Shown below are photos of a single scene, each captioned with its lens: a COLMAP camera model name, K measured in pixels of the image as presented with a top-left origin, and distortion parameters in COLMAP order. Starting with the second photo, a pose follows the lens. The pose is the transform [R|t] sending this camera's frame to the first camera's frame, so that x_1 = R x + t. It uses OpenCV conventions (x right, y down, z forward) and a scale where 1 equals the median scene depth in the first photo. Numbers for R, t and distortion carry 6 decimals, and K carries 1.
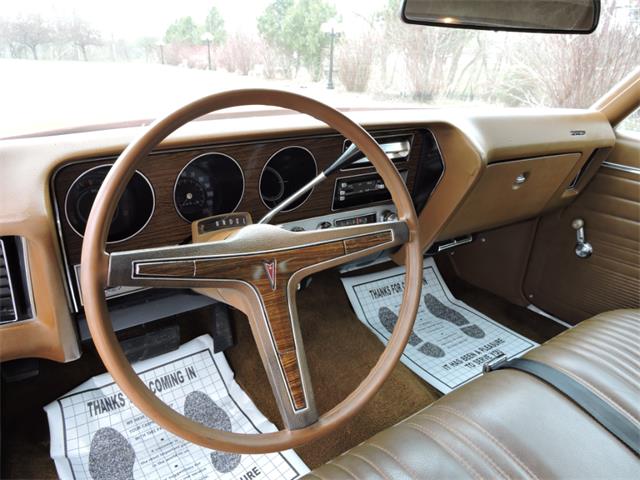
lens RADIAL K [[450.9, 0, 319.3], [0, 450.9, 239.5], [0, 0, 1]] dist [0.012741, 0.003232]
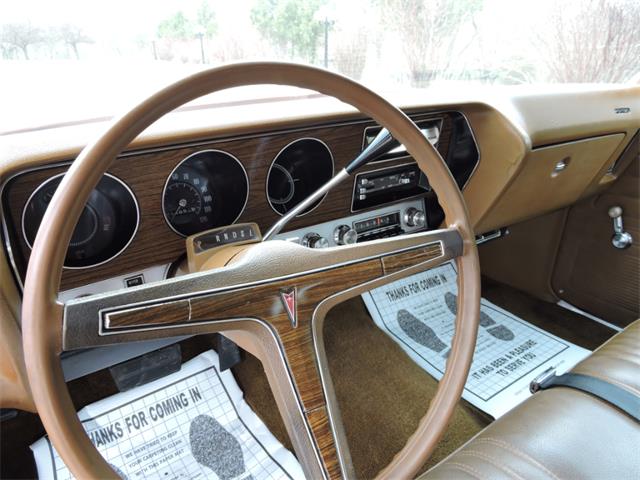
lens RADIAL K [[450.9, 0, 321.0], [0, 450.9, 239.8], [0, 0, 1]] dist [0.012741, 0.003232]
pose [[0.999276, -0.038043, 0.000590, -0.025418], [0.038023, 0.999068, 0.020435, -0.025316], [-0.001367, -0.020398, 0.999791, 0.117201]]
